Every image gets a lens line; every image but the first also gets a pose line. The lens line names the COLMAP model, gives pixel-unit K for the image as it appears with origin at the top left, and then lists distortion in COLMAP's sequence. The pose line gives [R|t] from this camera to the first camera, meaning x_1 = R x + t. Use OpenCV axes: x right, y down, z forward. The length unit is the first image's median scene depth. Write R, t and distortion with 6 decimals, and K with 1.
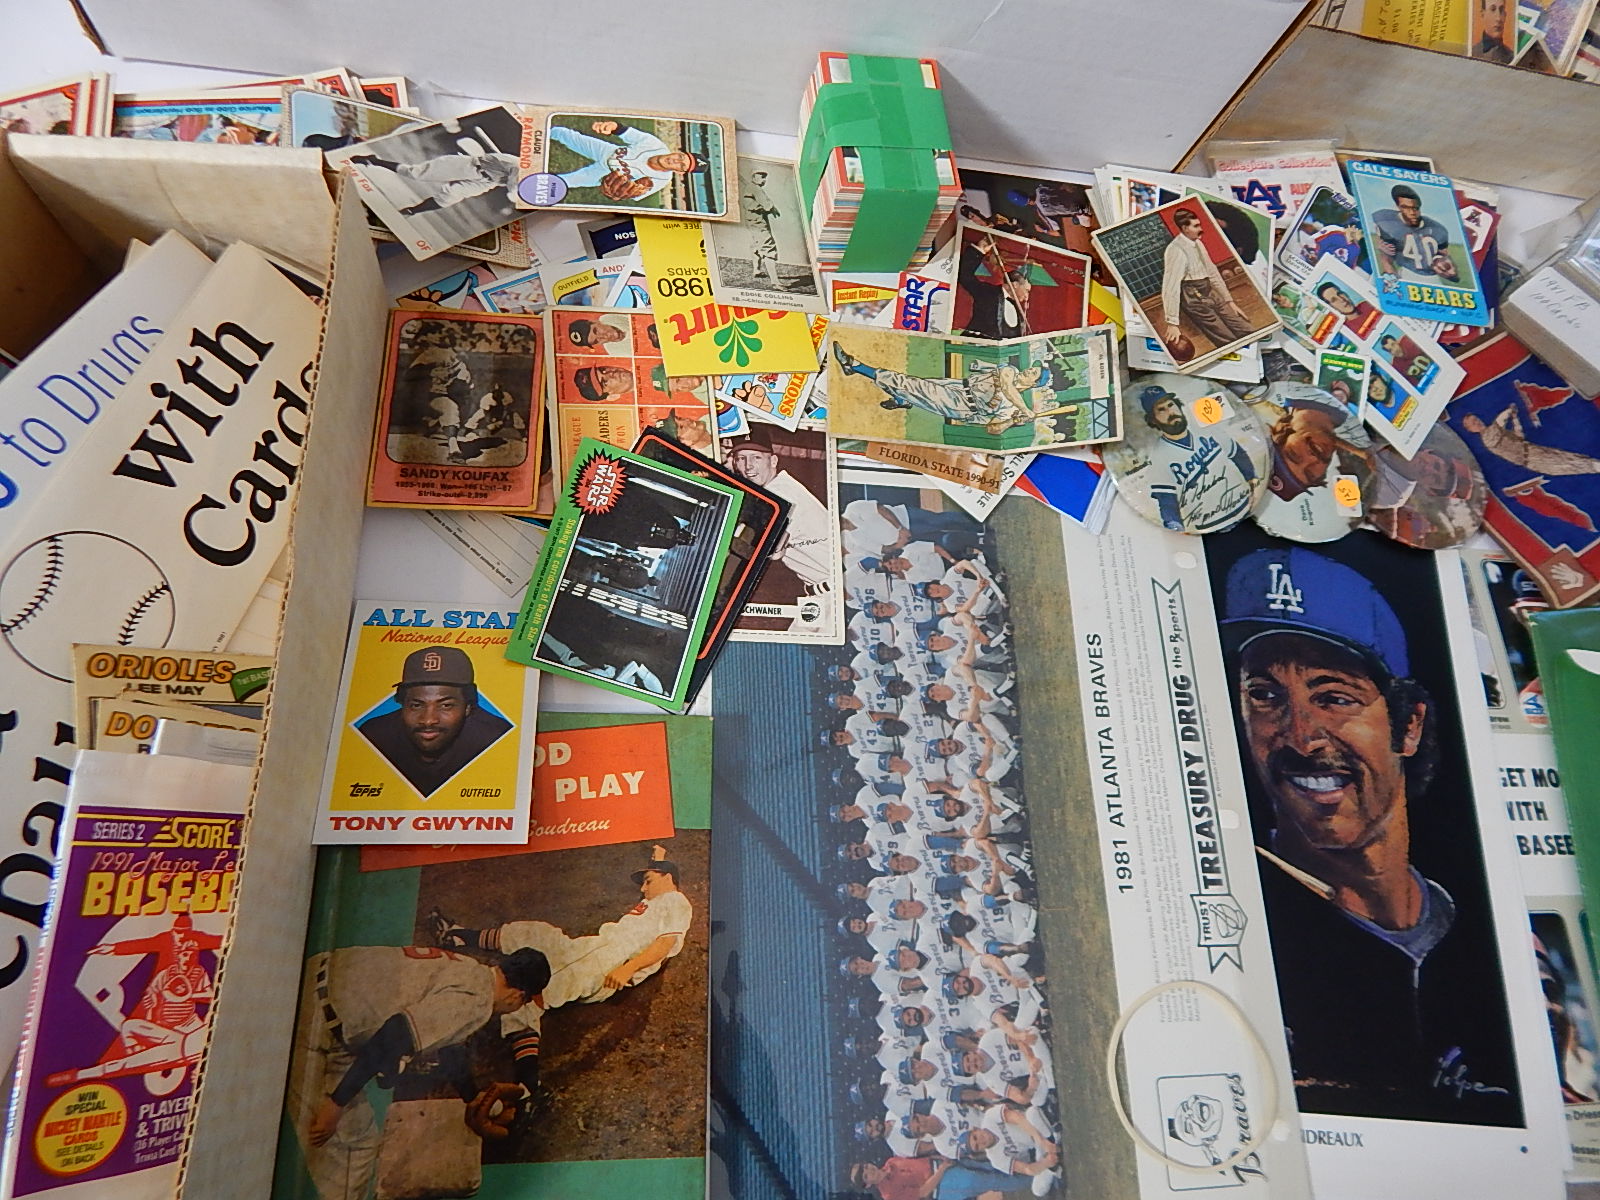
lens RADIAL K [[1011.7, 0, 798.6], [0, 1011.7, 580.4], [0, 0, 1]] dist [-0.000071, -0.016018]
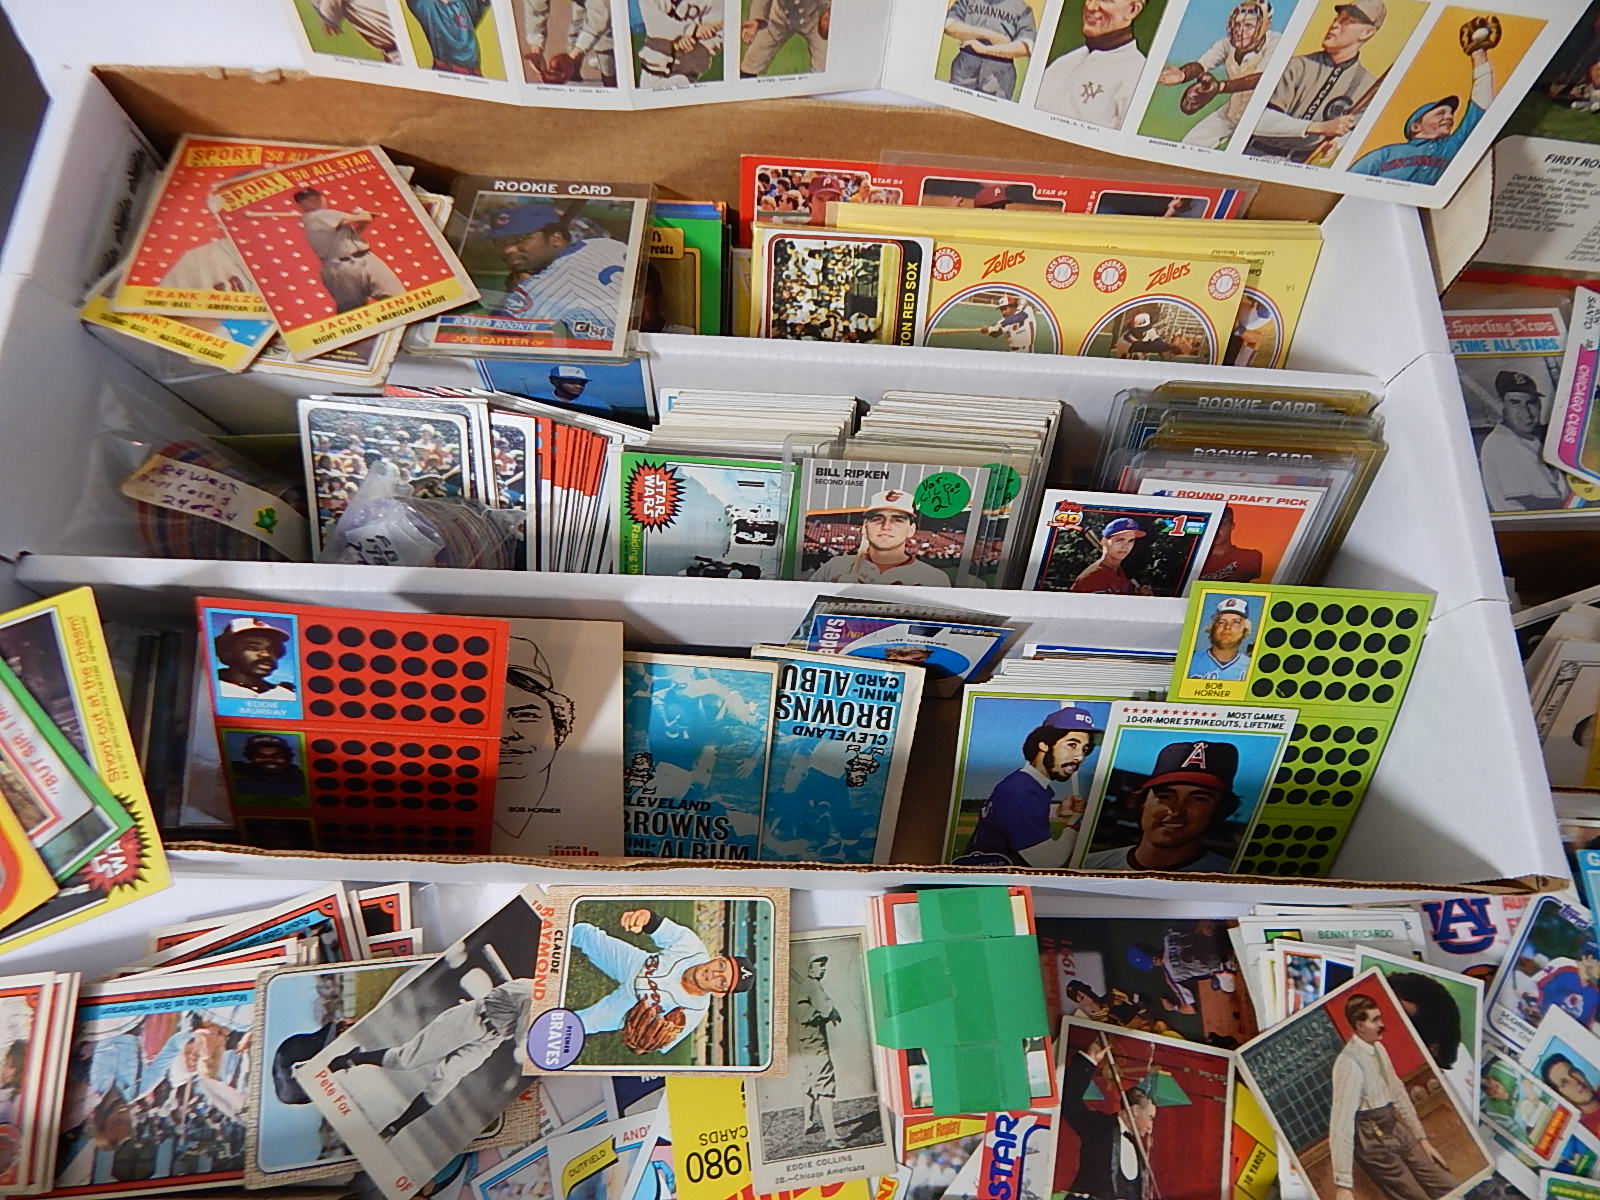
lens RADIAL K [[1016.2, 0, 804.5], [0, 1016.2, 586.2], [0, 0, 1]] dist [0.003764, -0.015904]
pose [[0.990630, 0.002538, -0.136547, 0.064198], [-0.008301, 0.999098, -0.041653, -0.675383], [0.136318, 0.042396, 0.989757, 0.153649]]
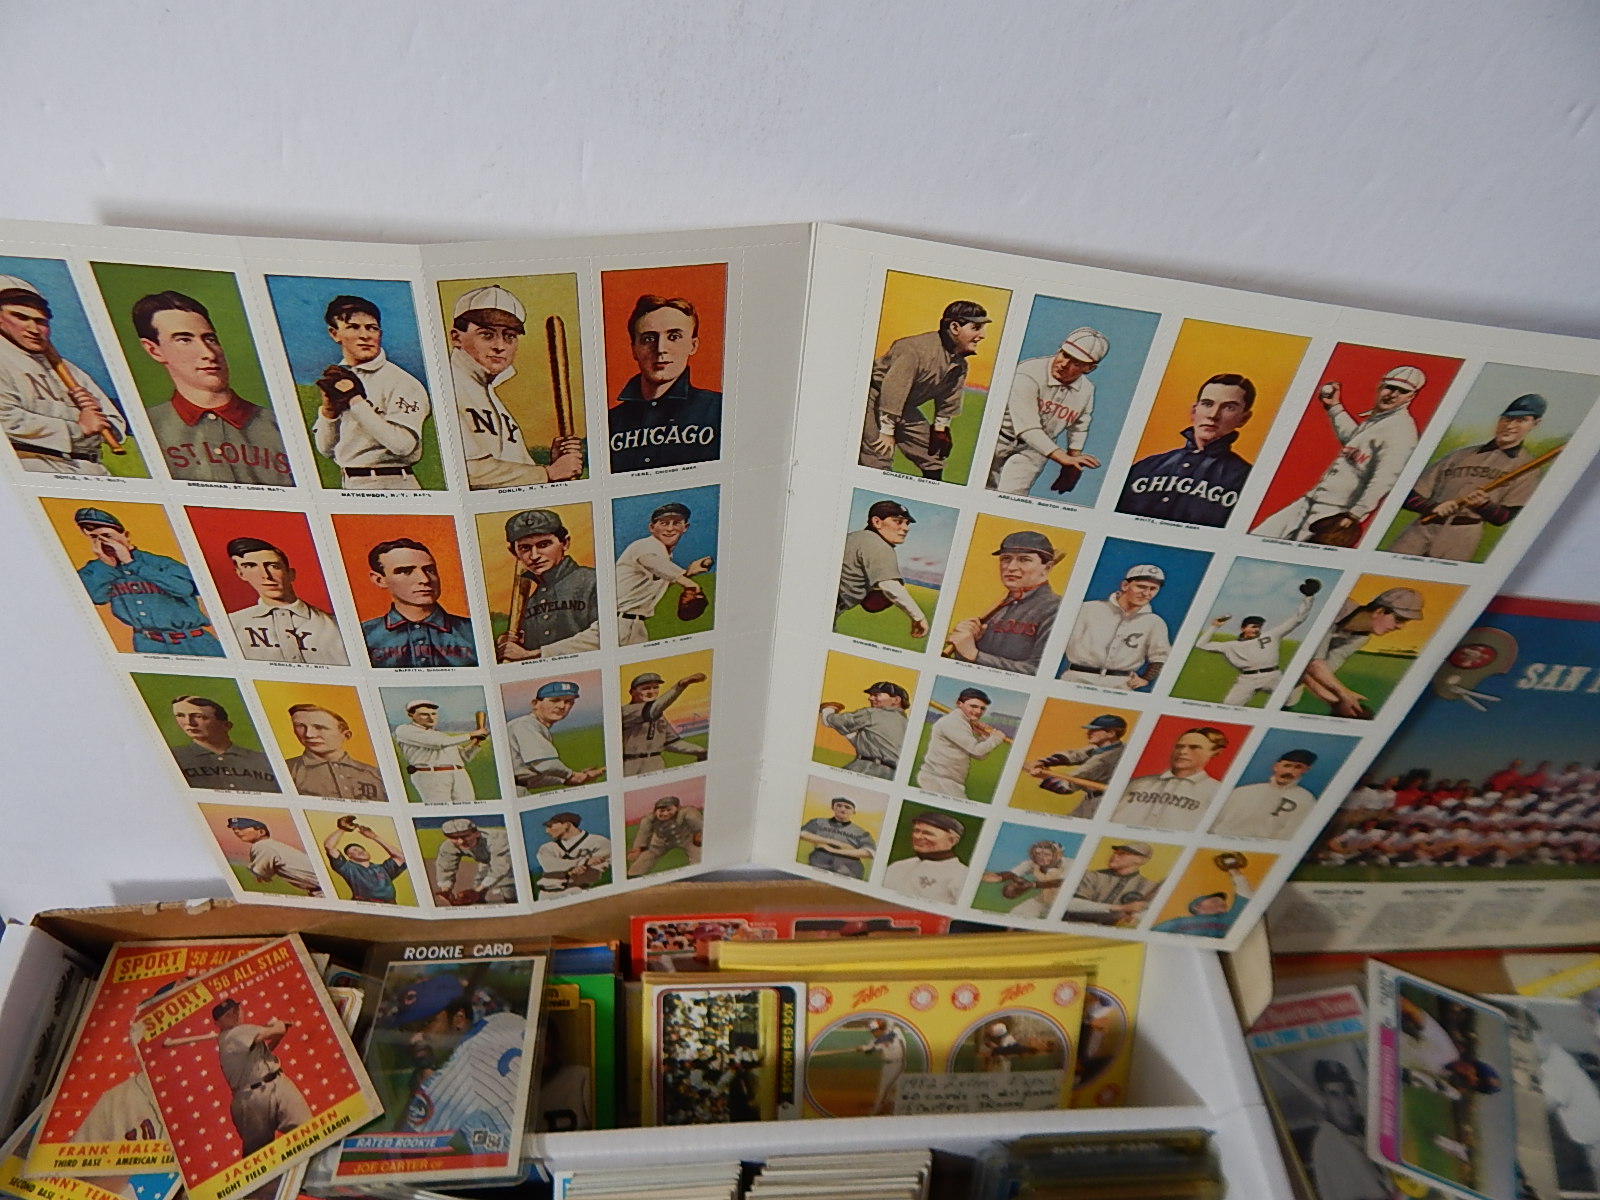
lens RADIAL K [[1010.7, 0, 803.7], [0, 1010.7, 593.5], [0, 0, 1]] dist [-0.005176, -0.008916]
pose [[0.995706, -0.079102, -0.048094, 0.128786], [0.057626, 0.936192, -0.346734, -1.026683], [0.072453, 0.342473, 0.936730, -0.016279]]
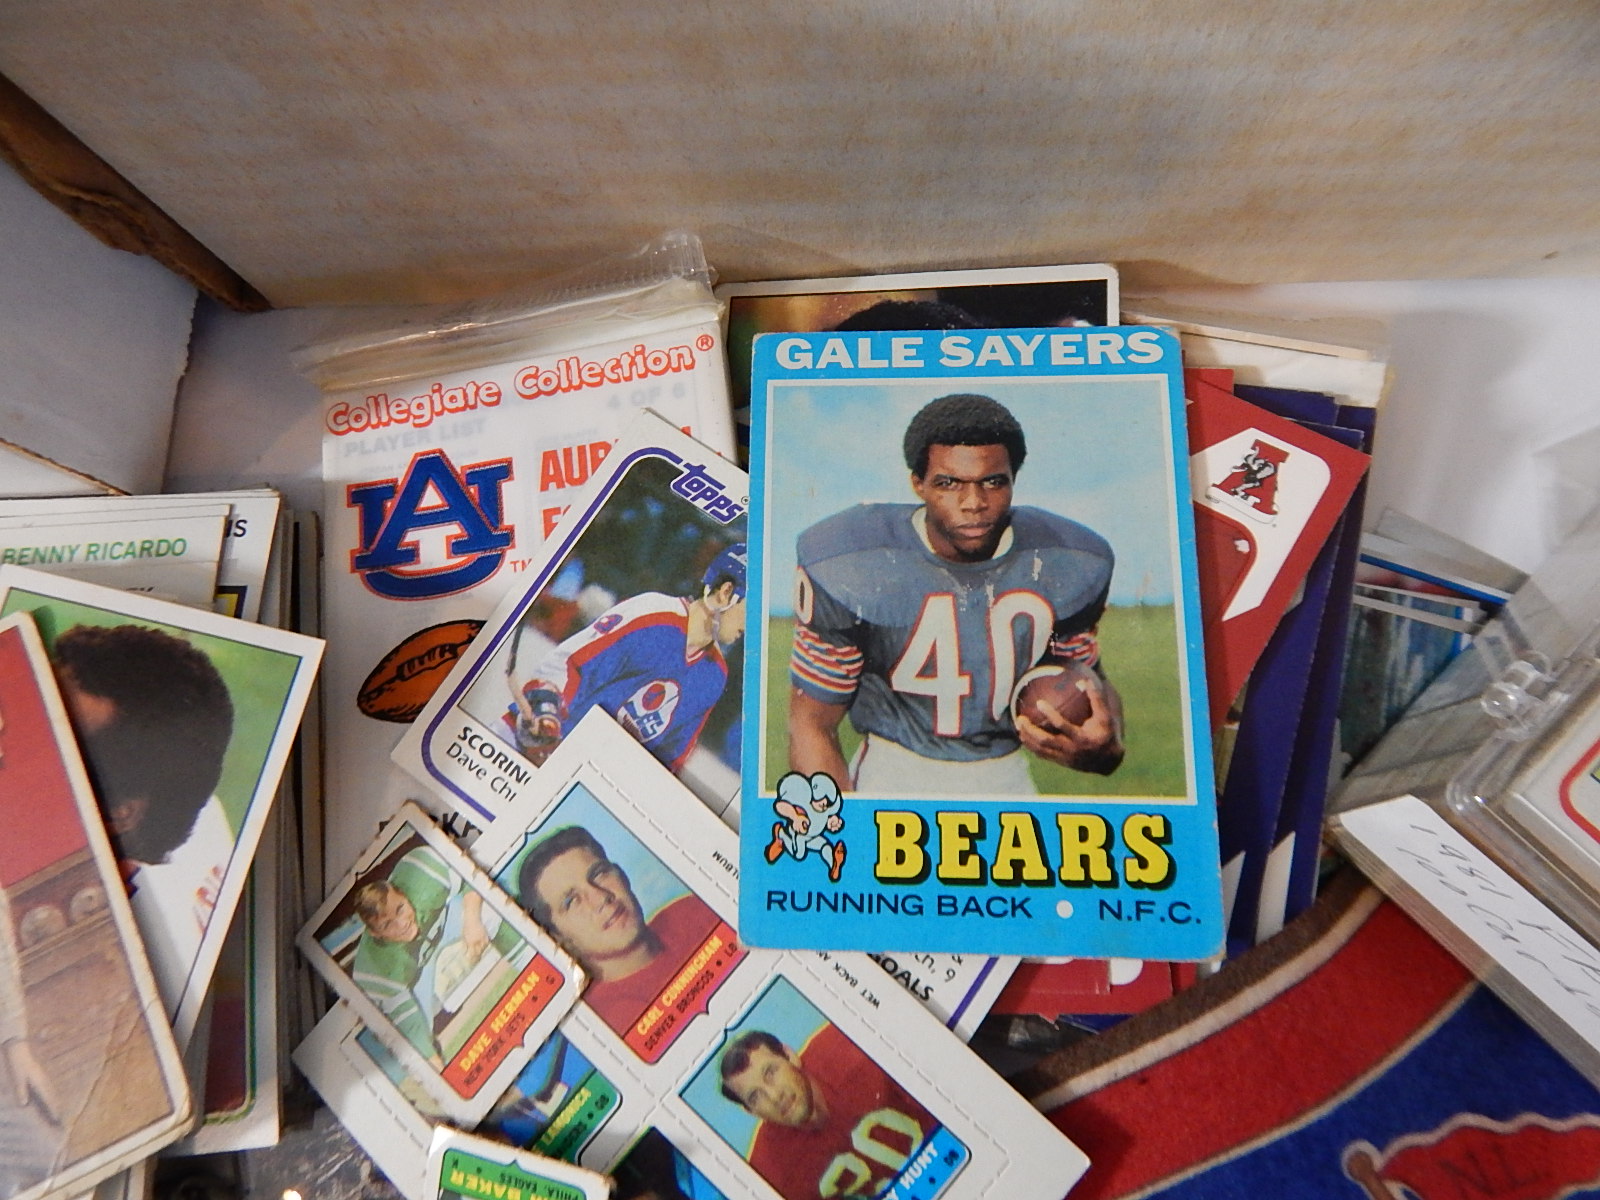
lens RADIAL K [[1029.6, 0, 798.0], [0, 1029.6, 598.7], [0, 0, 1]] dist [0.015480, 0.001133]
pose [[0.957951, -0.031749, -0.285171, 0.741178], [0.057188, 0.995046, 0.081323, -0.419150], [0.281177, -0.094212, 0.955020, 0.808598]]
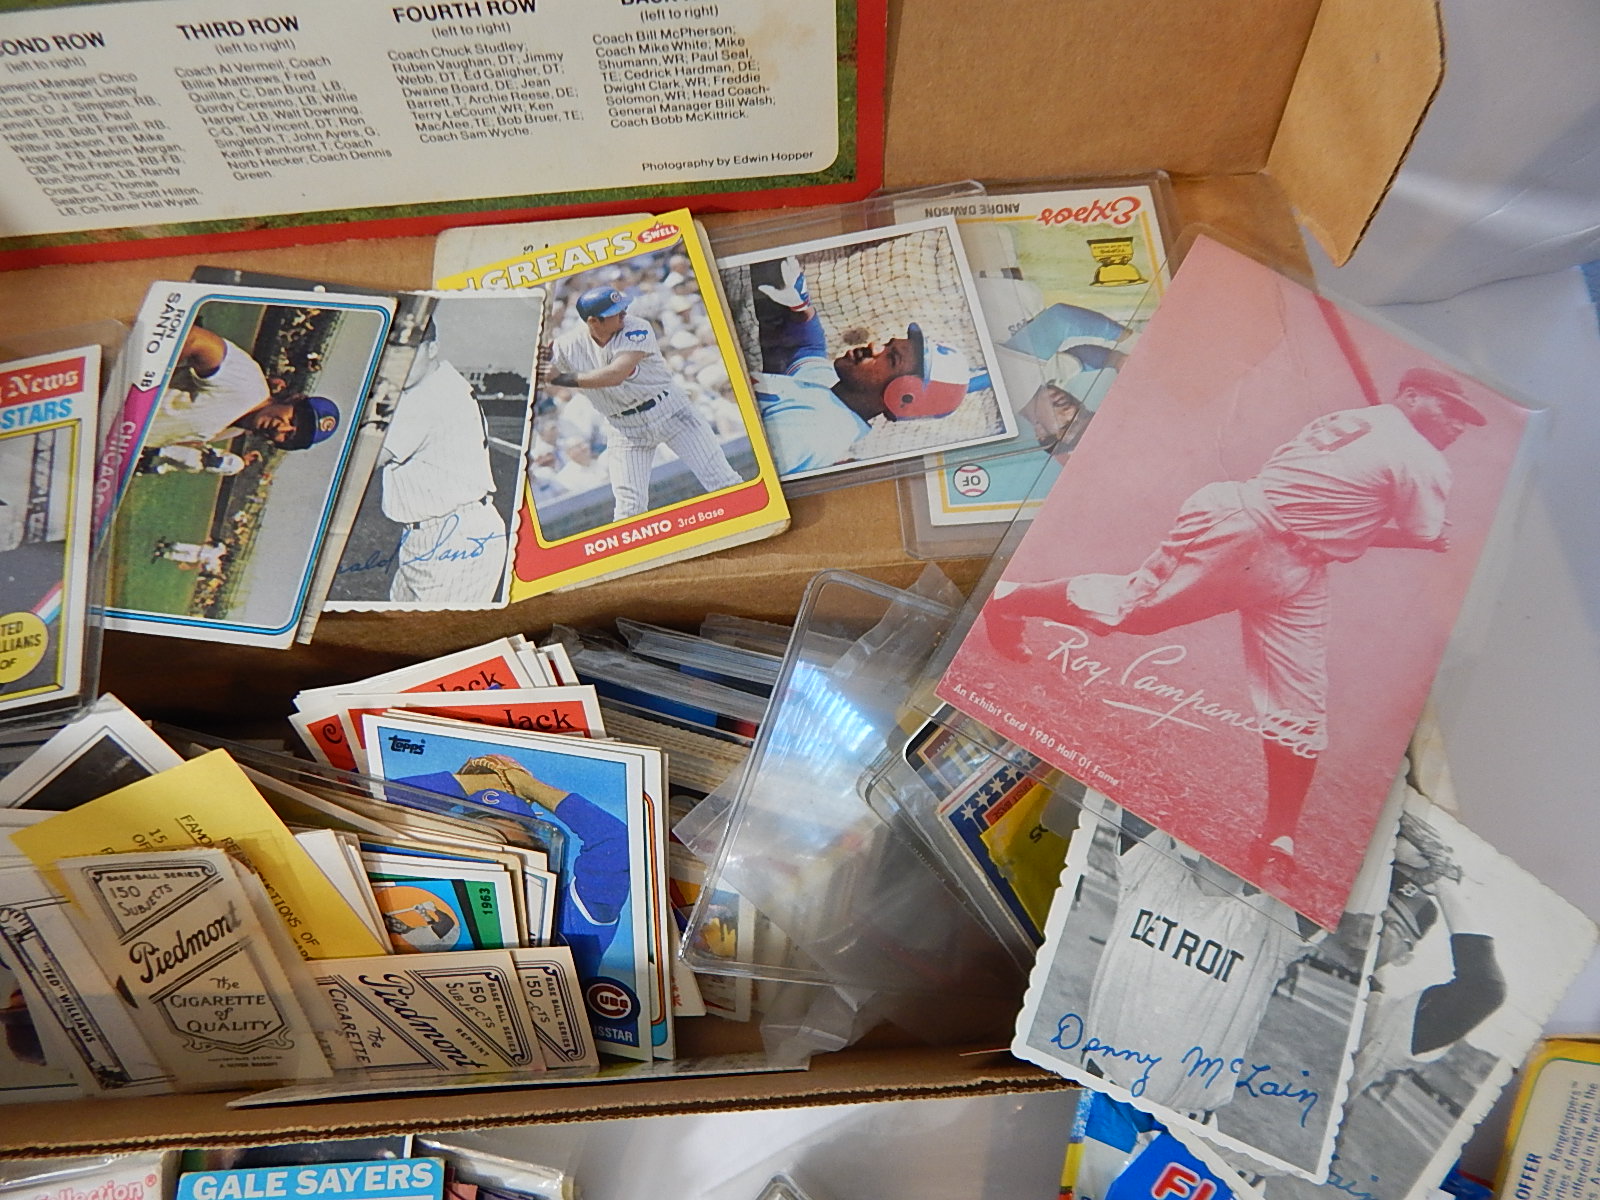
lens RADIAL K [[1022.2, 0, 804.6], [0, 1022.2, 588.0], [0, 0, 1]] dist [0.005937, -0.012835]
pose [[0.967754, -0.129601, -0.215998, 1.116081], [0.121022, 0.991258, -0.052539, -0.728432], [0.220919, 0.024704, 0.974979, 0.682359]]
